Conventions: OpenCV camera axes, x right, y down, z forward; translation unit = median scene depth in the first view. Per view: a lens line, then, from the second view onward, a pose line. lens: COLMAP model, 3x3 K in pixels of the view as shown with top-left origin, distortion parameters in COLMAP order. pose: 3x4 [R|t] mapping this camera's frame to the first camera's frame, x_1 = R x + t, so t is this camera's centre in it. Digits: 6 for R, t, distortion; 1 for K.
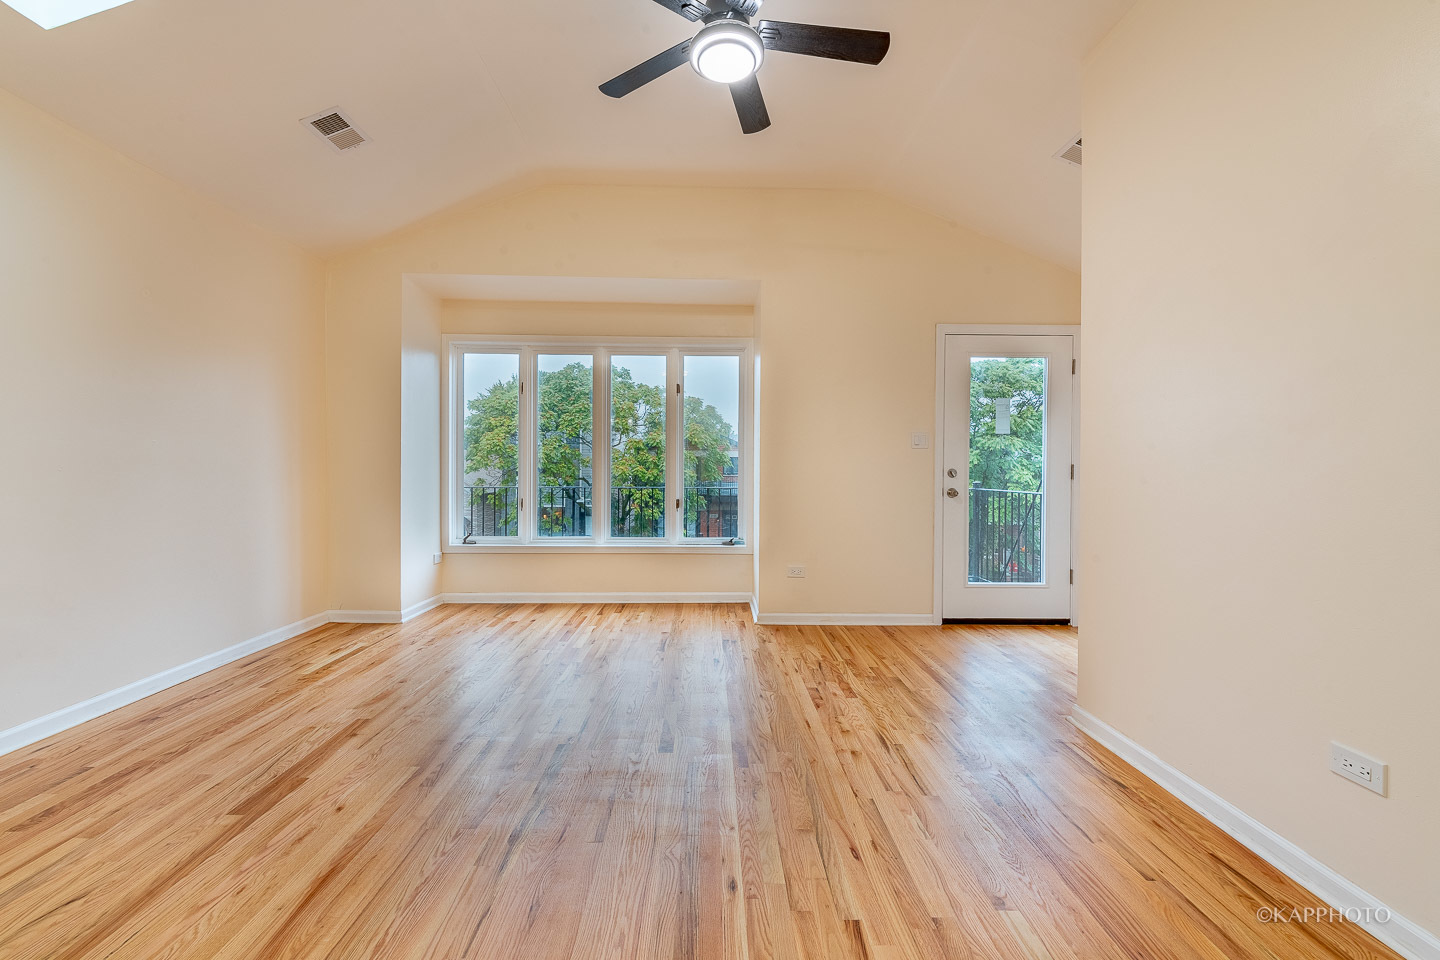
lens RADIAL K [[600.8, 0, 705.0], [0, 600.8, 480.2], [0, 0, 1]] dist [0.001911, -0.000059]
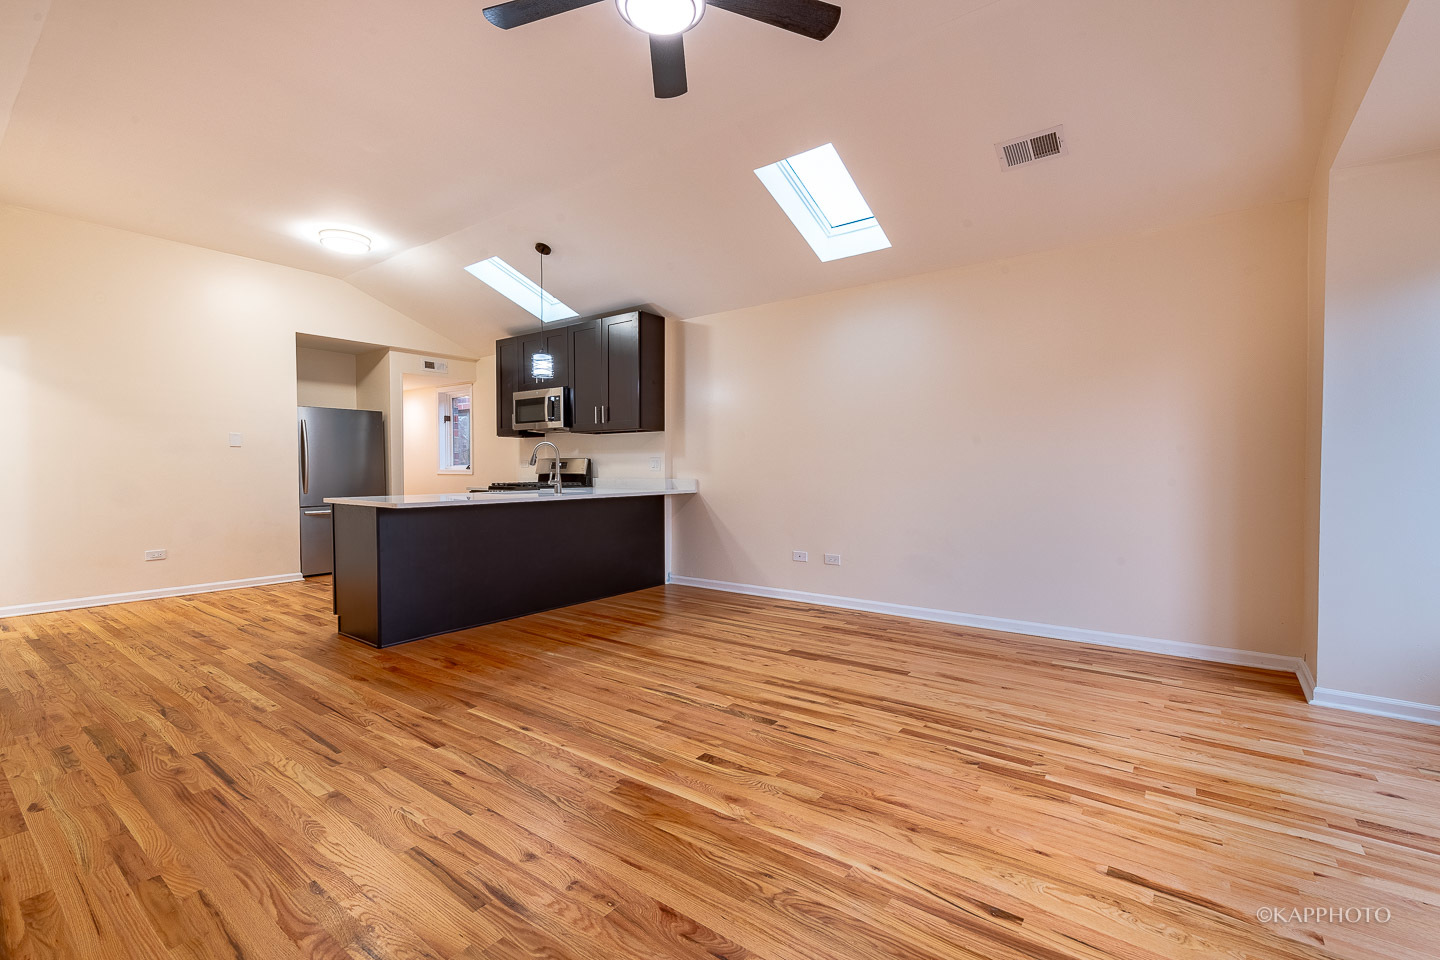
lens RADIAL K [[583.9, 0, 784.7], [0, 583.9, 482.5], [0, 0, 1]] dist [0.020152, -0.005288]
pose [[-0.520476, 0.014090, -0.853760, 0.550107], [-0.015223, 0.999552, 0.025776, -0.024271], [0.853741, 0.026413, -0.520028, 1.286171]]
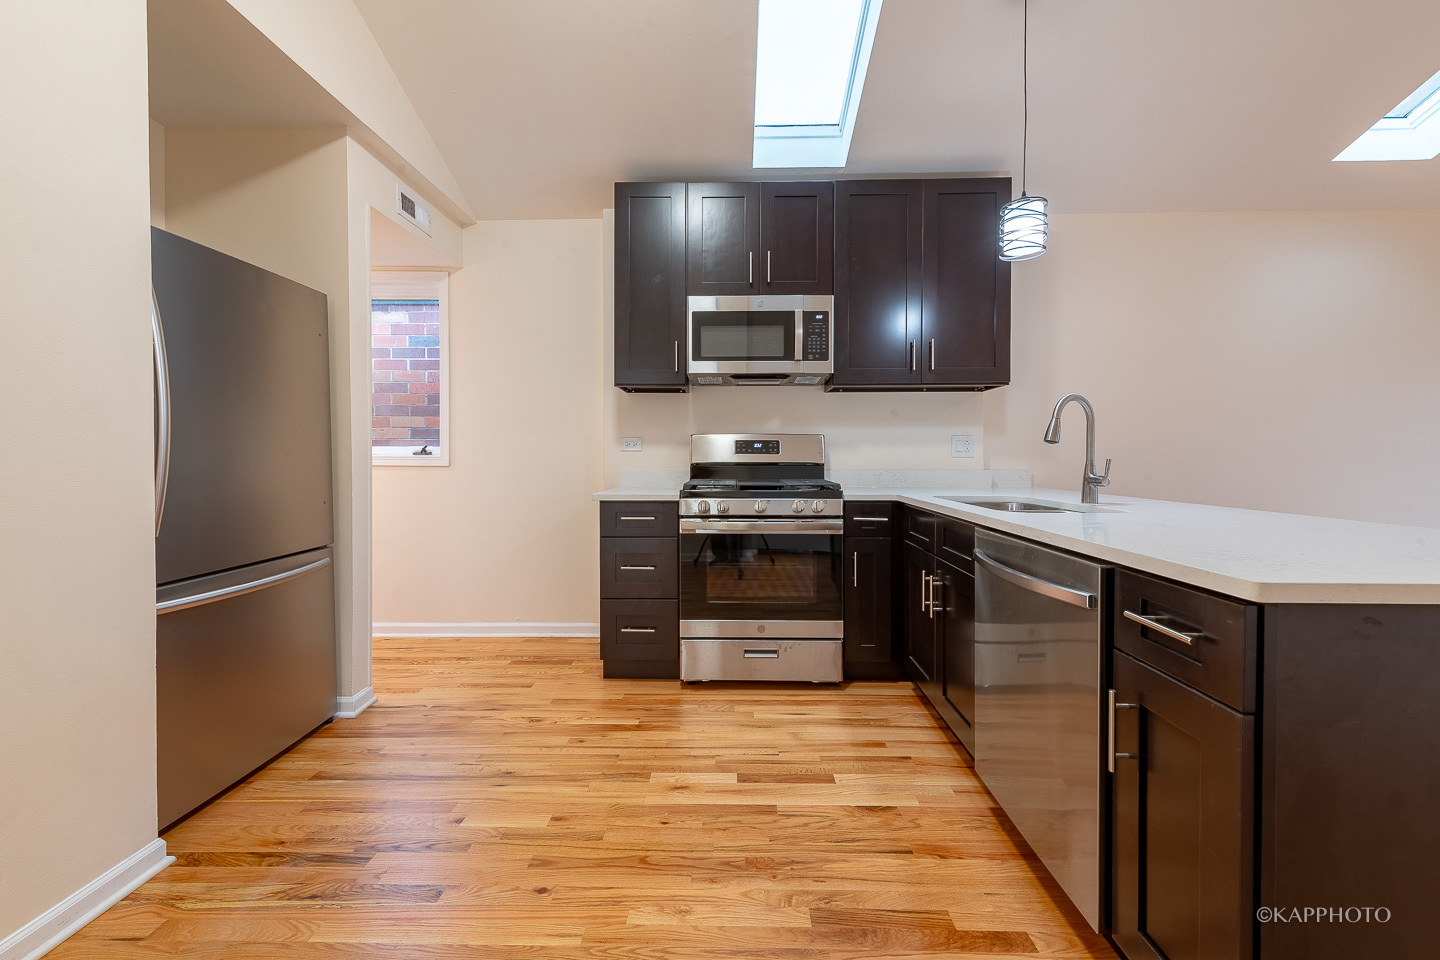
lens RADIAL K [[578.5, 0, 701.1], [0, 578.5, 460.6], [0, 0, 1]] dist [0.014516, -0.004889]
pose [[-0.001319, 0.008120, -0.999966, 0.259427], [-0.014765, 0.999858, 0.008139, -0.002348], [0.999890, 0.014775, -0.001199, -0.584470]]
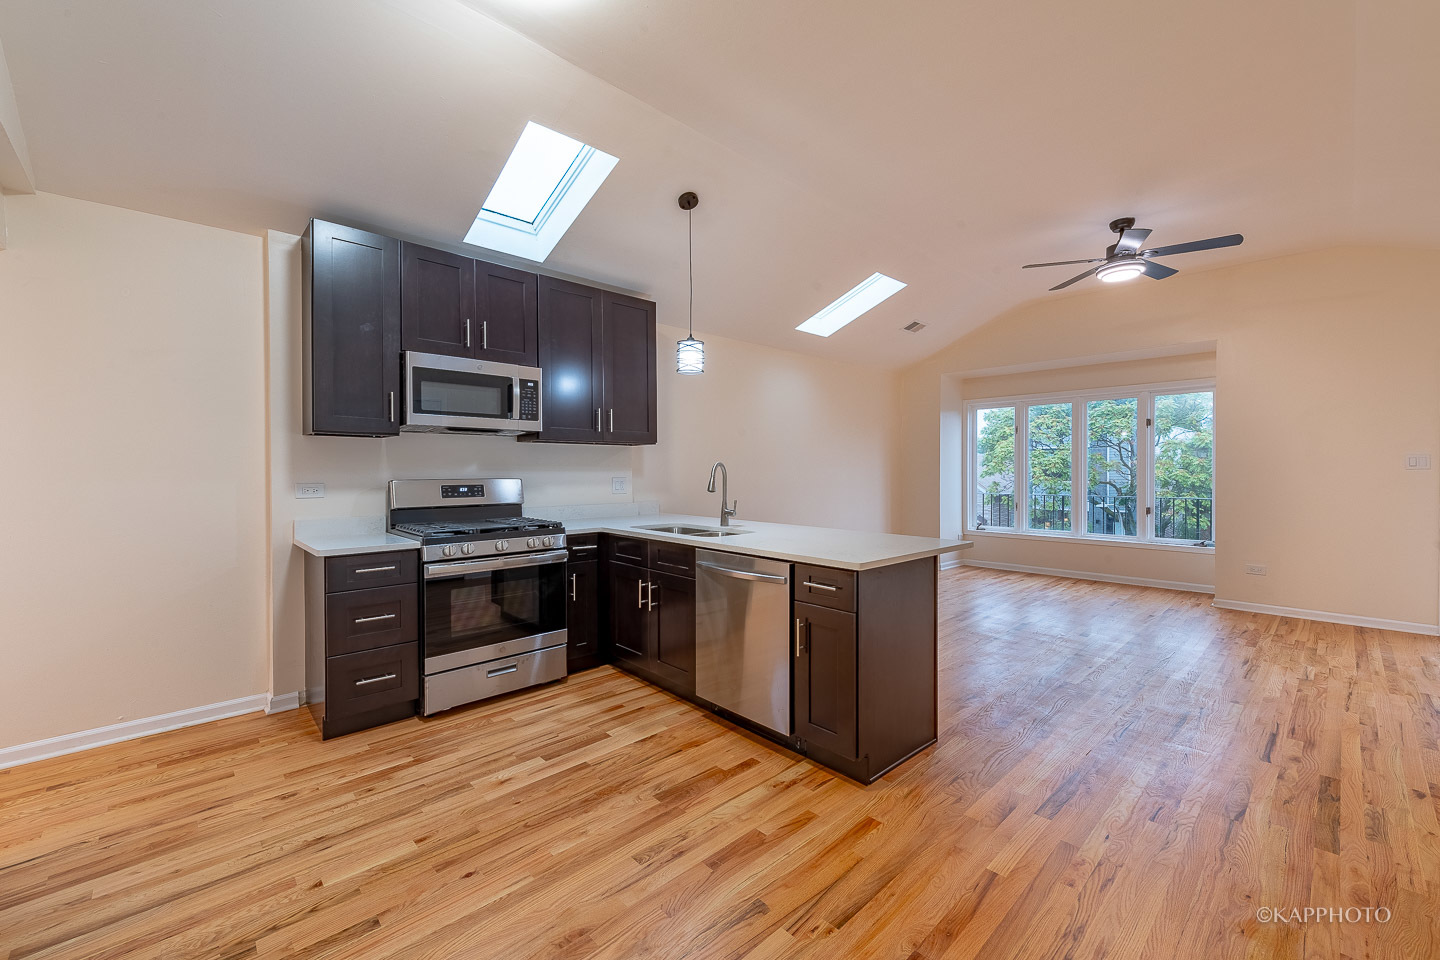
lens RADIAL K [[523.4, 0, 720.0], [0, 523.4, 480.0], [0, 0, 1]] dist [0.015772, -0.004670]
pose [[0.666844, -0.005380, -0.745178, 0.341480], [0.000083, 0.999974, -0.007146, -0.036527], [0.745198, 0.004703, 0.666827, -0.818795]]
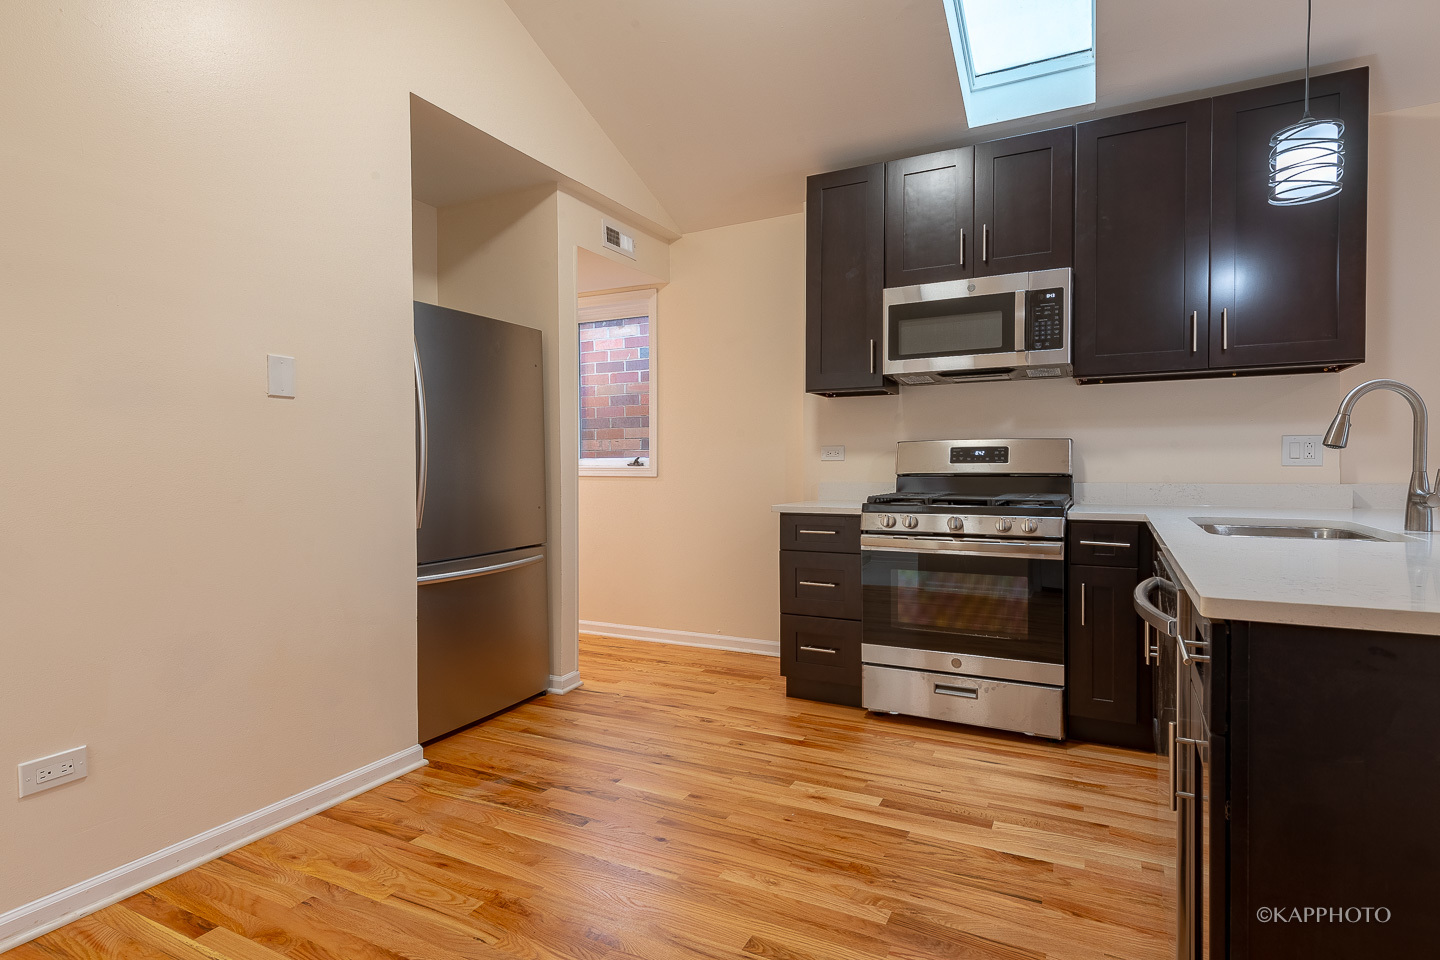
lens RADIAL K [[670.1, 0, 689.6], [0, 670.1, 474.3], [0, 0, 1]] dist [0.016827, -0.010925]
pose [[-0.407682, 0.012706, -0.913036, 0.337602], [-0.009174, 0.999796, 0.018009, -0.005161], [0.913078, 0.015718, -0.407482, -0.460321]]
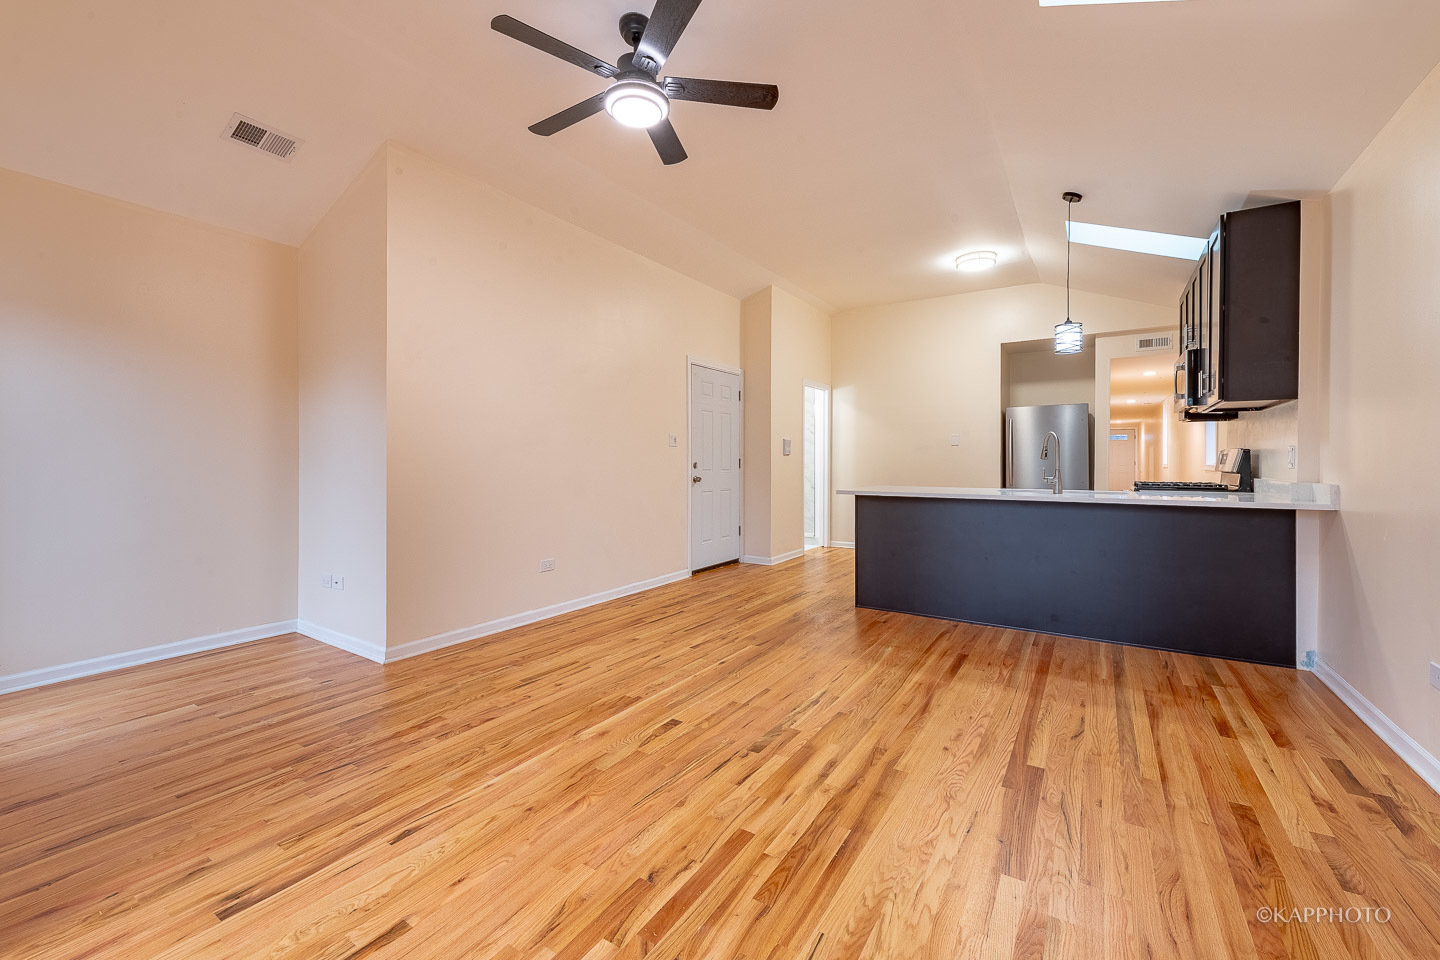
lens RADIAL K [[657.8, 0, 696.6], [0, 657.8, 476.1], [0, 0, 1]] dist [0.008024, -0.000329]
pose [[-0.845784, -0.021422, 0.533095, -0.589770], [-0.001213, 0.999268, 0.038230, -0.039643], [-0.533524, 0.031687, -0.845191, 1.595575]]
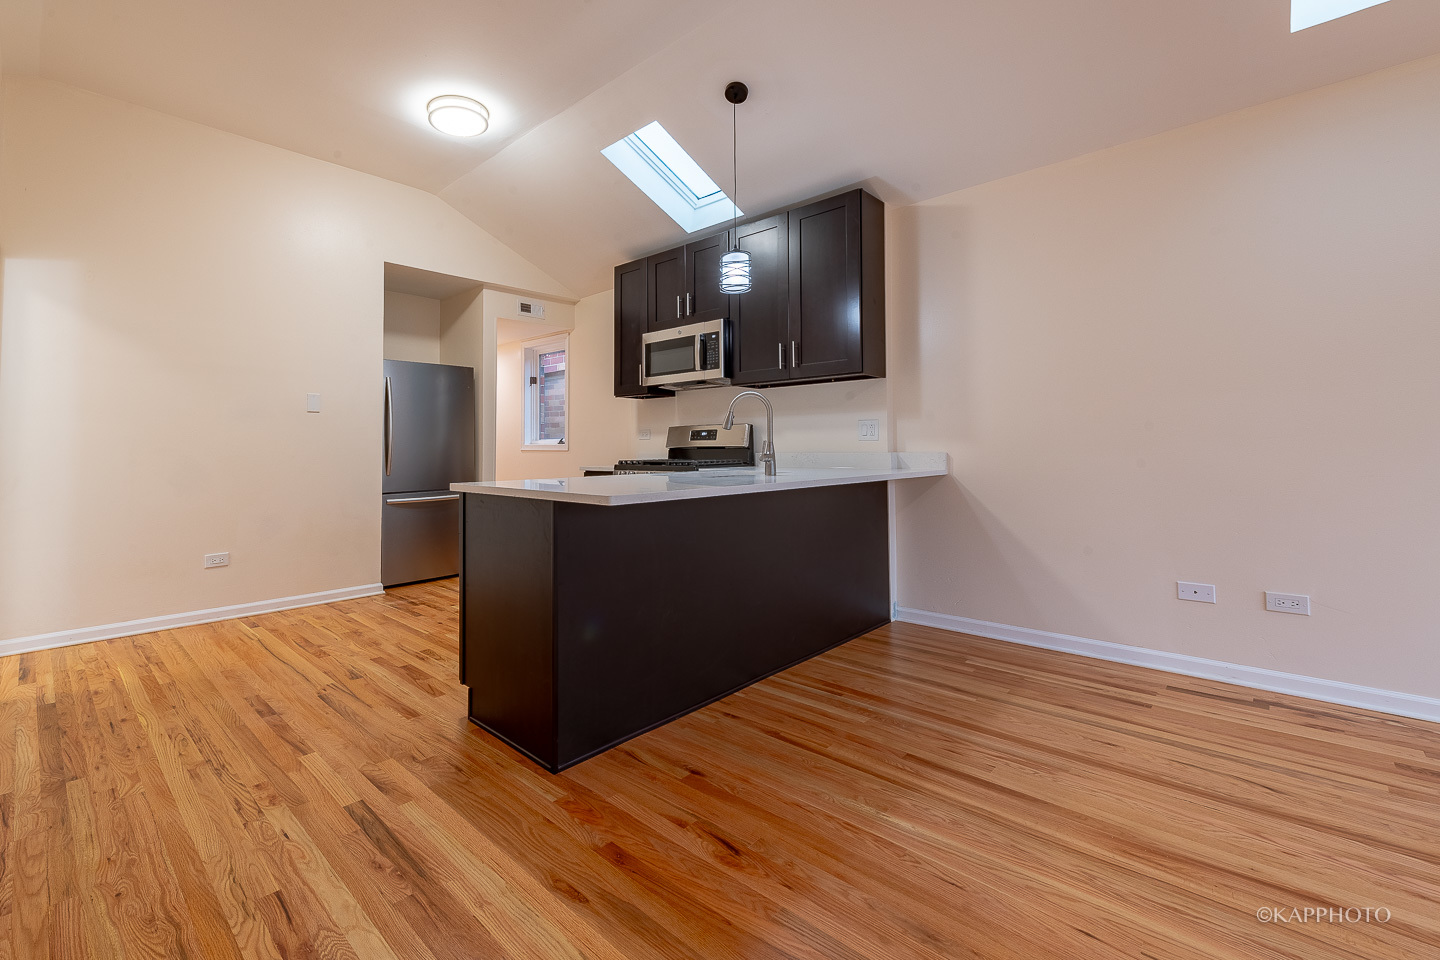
lens RADIAL K [[628.8, 0, 679.1], [0, 628.8, 425.3], [0, 0, 1]] dist [0.003786, -0.000642]
pose [[-0.677286, -0.029376, -0.735133, 0.373145], [-0.007152, 0.999418, -0.033348, 0.008866], [0.735685, -0.017328, -0.677103, 0.521341]]
